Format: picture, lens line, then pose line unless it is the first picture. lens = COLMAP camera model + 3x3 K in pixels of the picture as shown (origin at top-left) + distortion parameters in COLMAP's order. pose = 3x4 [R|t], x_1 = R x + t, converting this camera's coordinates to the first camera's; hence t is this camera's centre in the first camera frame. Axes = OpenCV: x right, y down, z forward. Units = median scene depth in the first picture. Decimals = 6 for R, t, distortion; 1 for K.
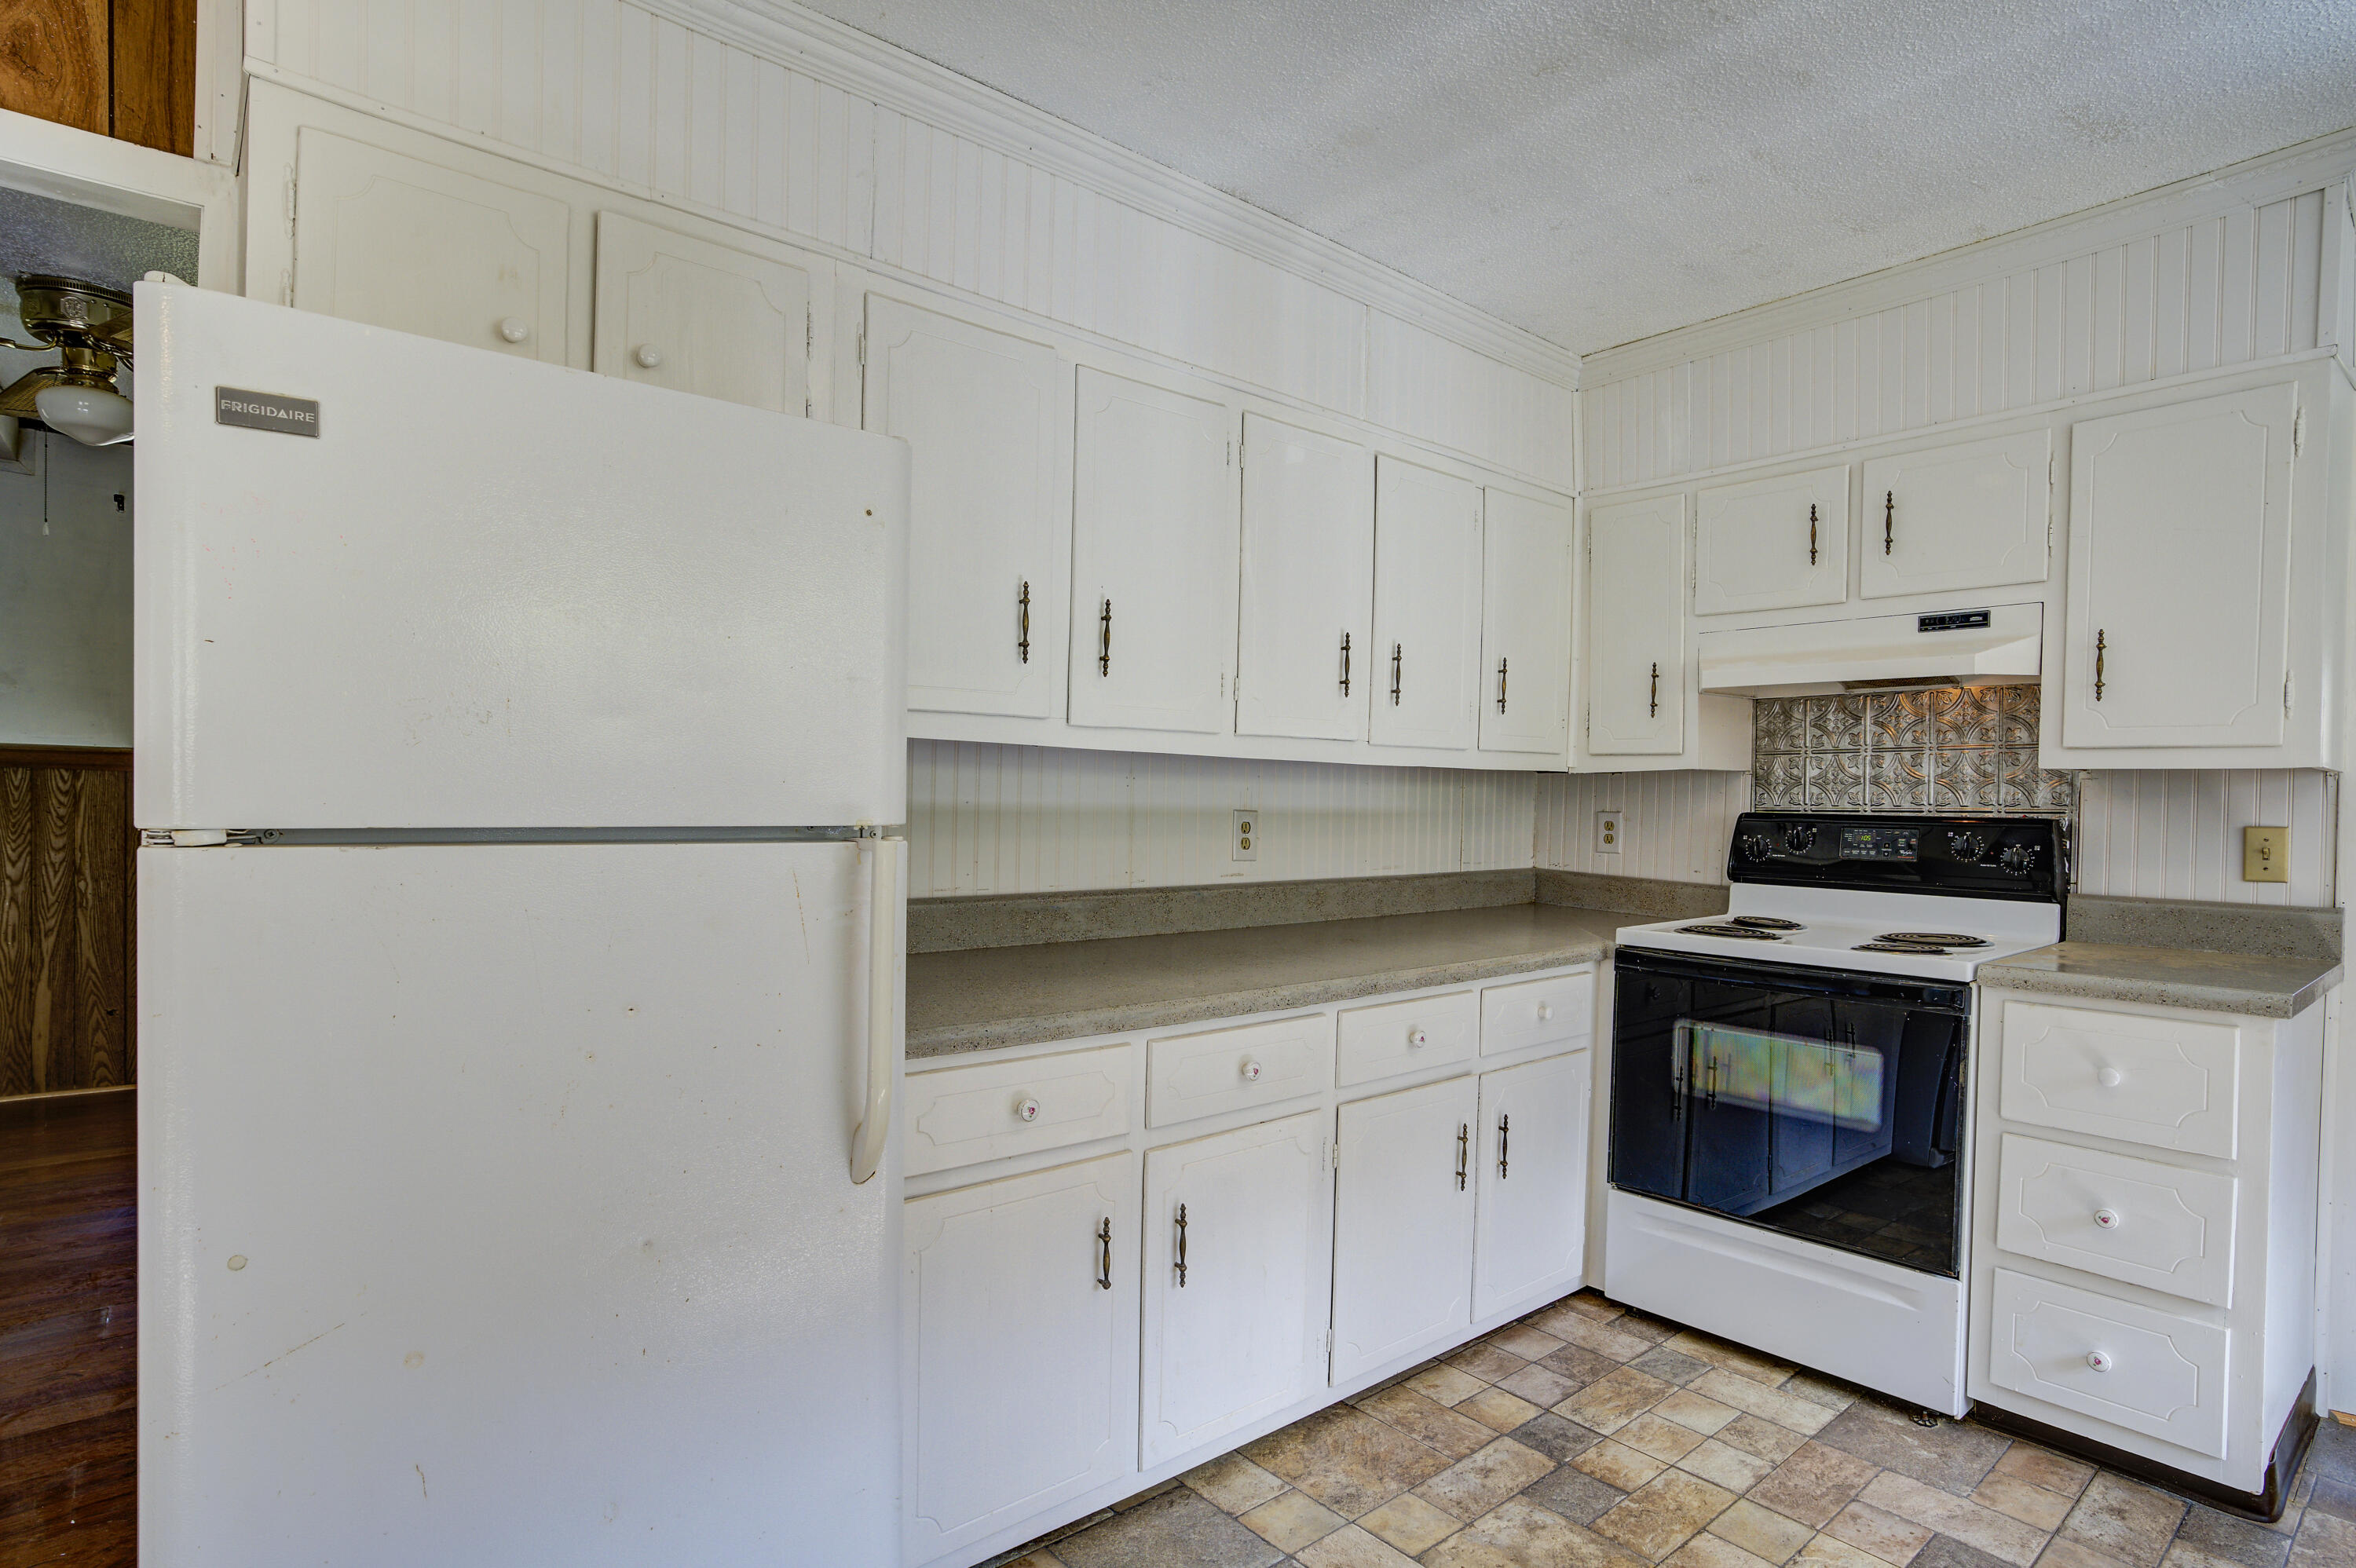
lens RADIAL K [[1209.4, 0, 1189.2], [0, 1209.4, 821.7], [0, 0, 1]] dist [-0.060551, 0.031033]
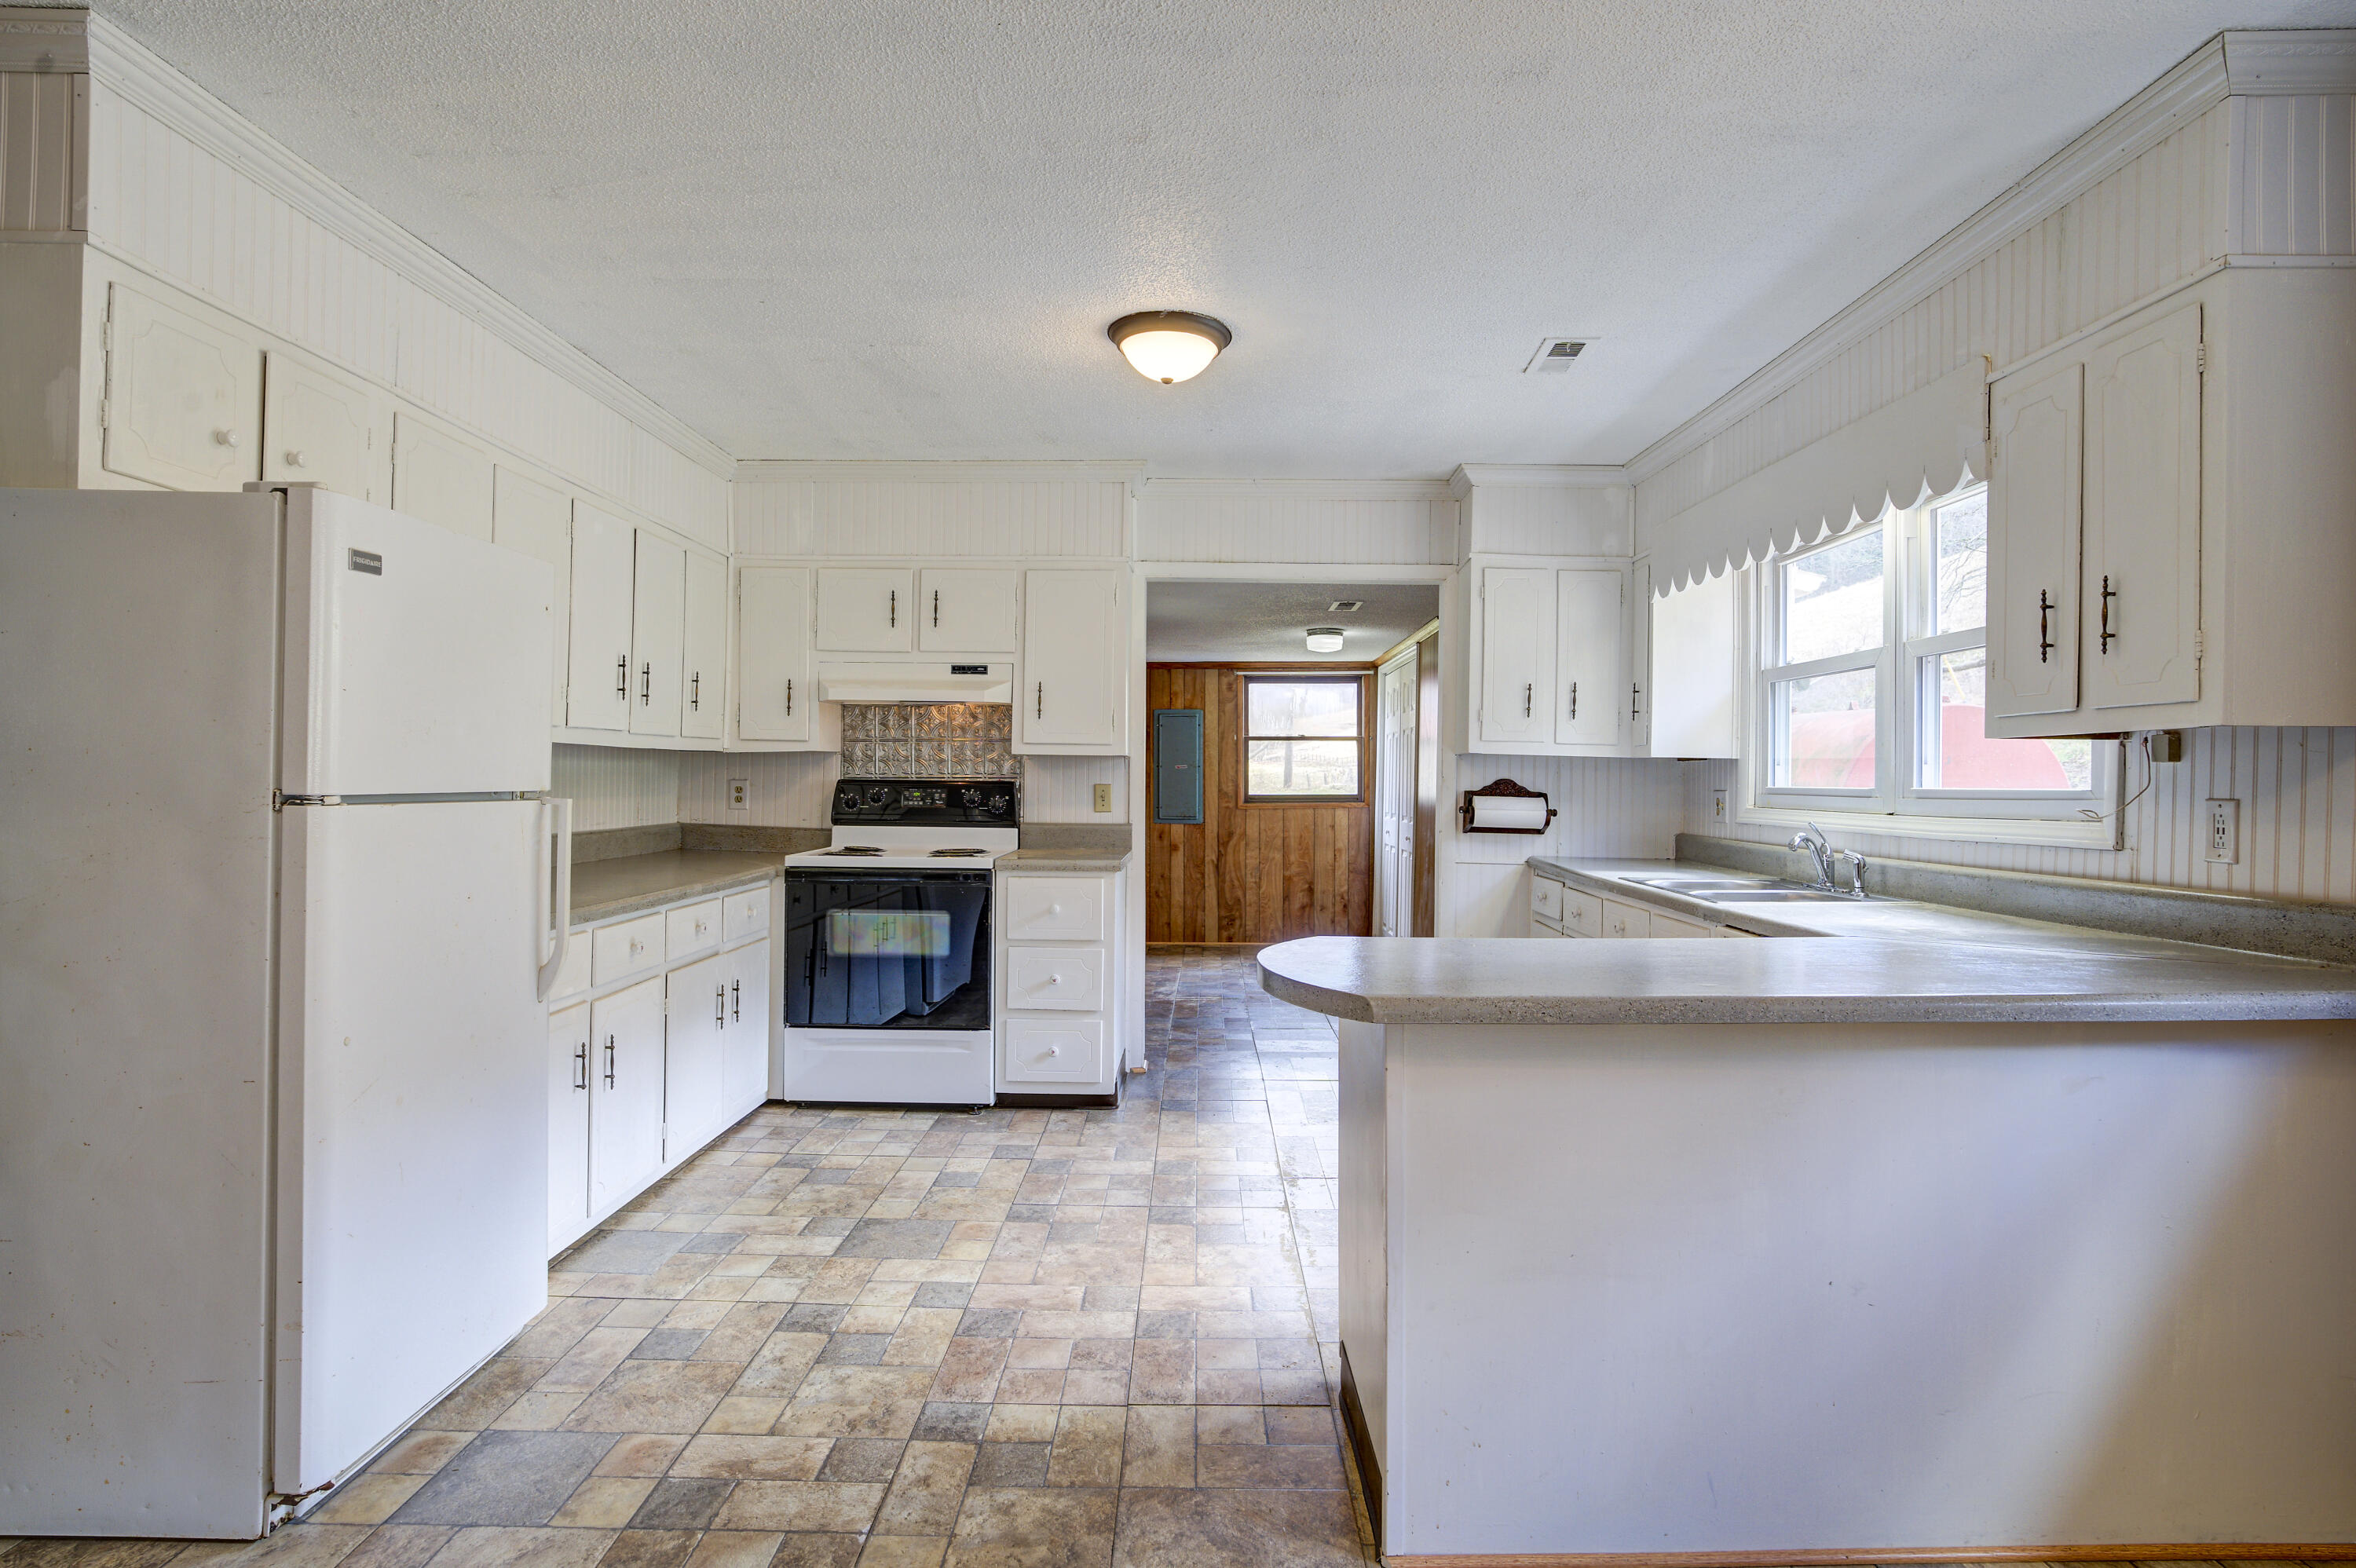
lens RADIAL K [[1279.9, 0, 1178.0], [0, 1279.9, 784.0], [0, 0, 1]] dist [-0.005101, -0.000106]
pose [[0.662330, -0.010946, 0.749132, -0.570481], [0.014506, 0.999893, 0.001784, 0.001822], [-0.749072, 0.009686, 0.662418, -0.485758]]
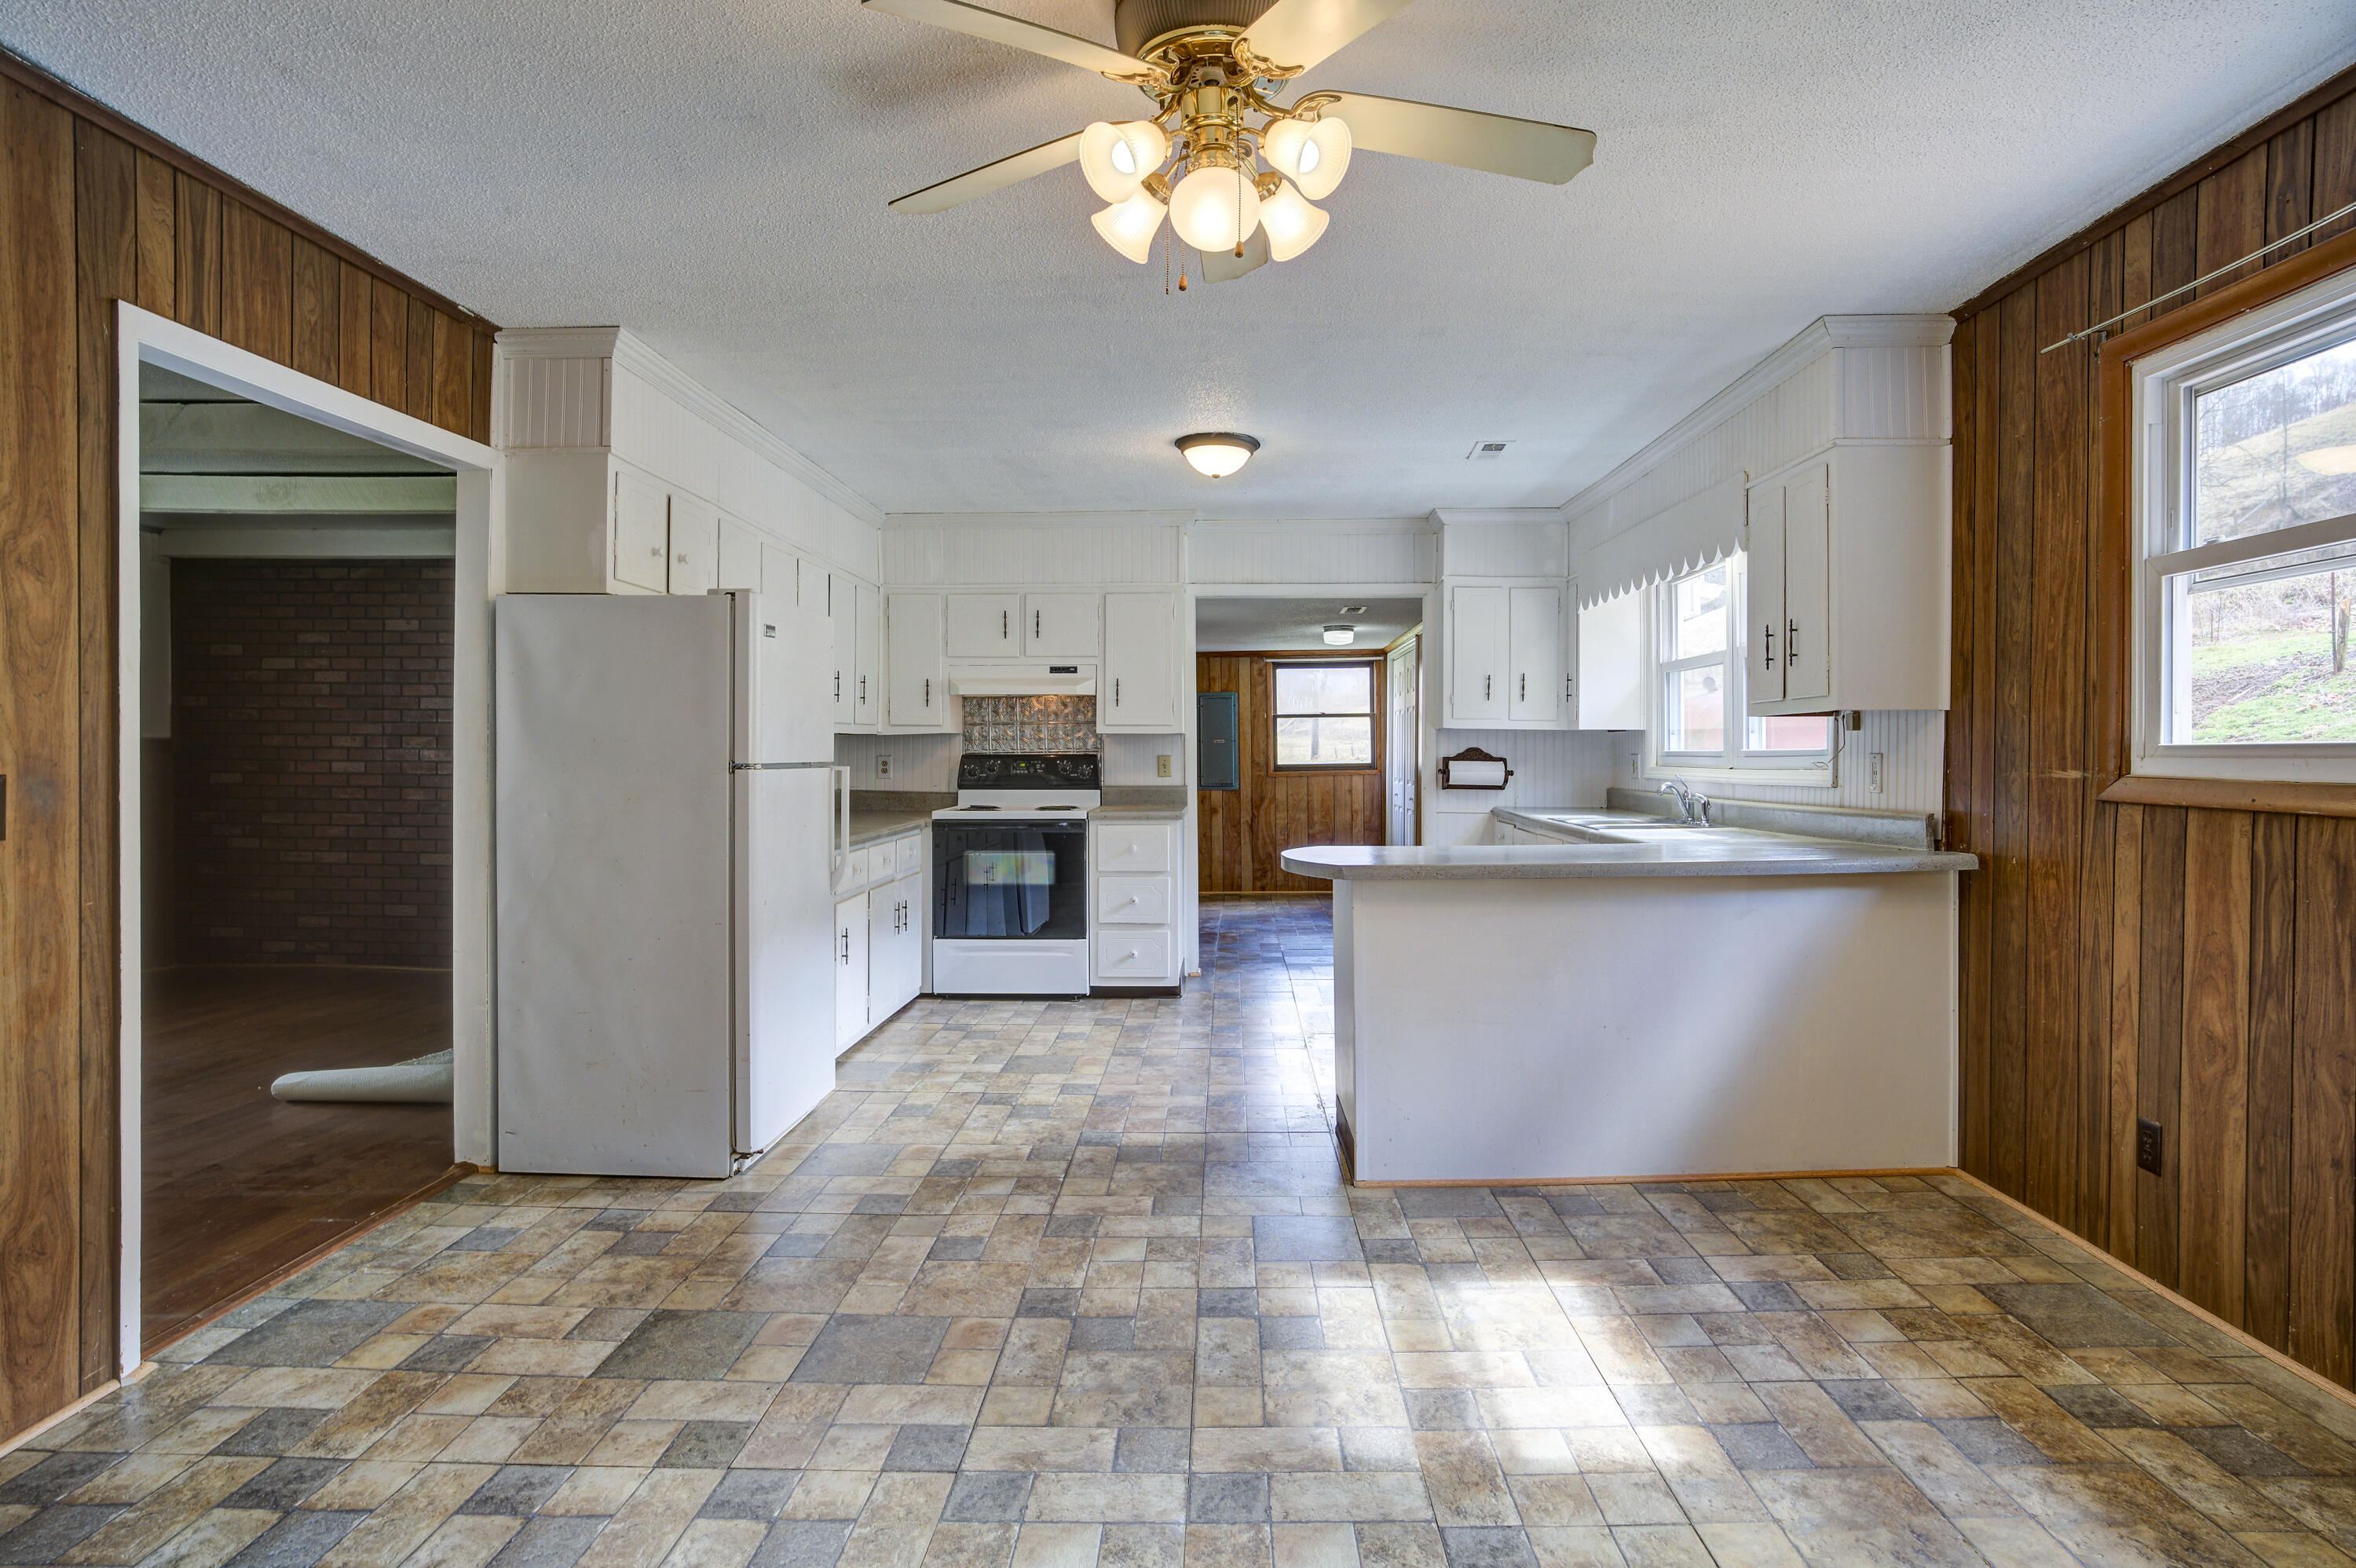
lens RADIAL K [[1267.0, 0, 1188.5], [0, 1267.0, 771.9], [0, 0, 1]] dist [0.005160, 0.000169]
pose [[0.674071, -0.027481, 0.738155, -1.017105], [0.027331, 0.999551, 0.012254, 0.006968], [-0.738161, 0.011914, 0.674520, -0.844934]]
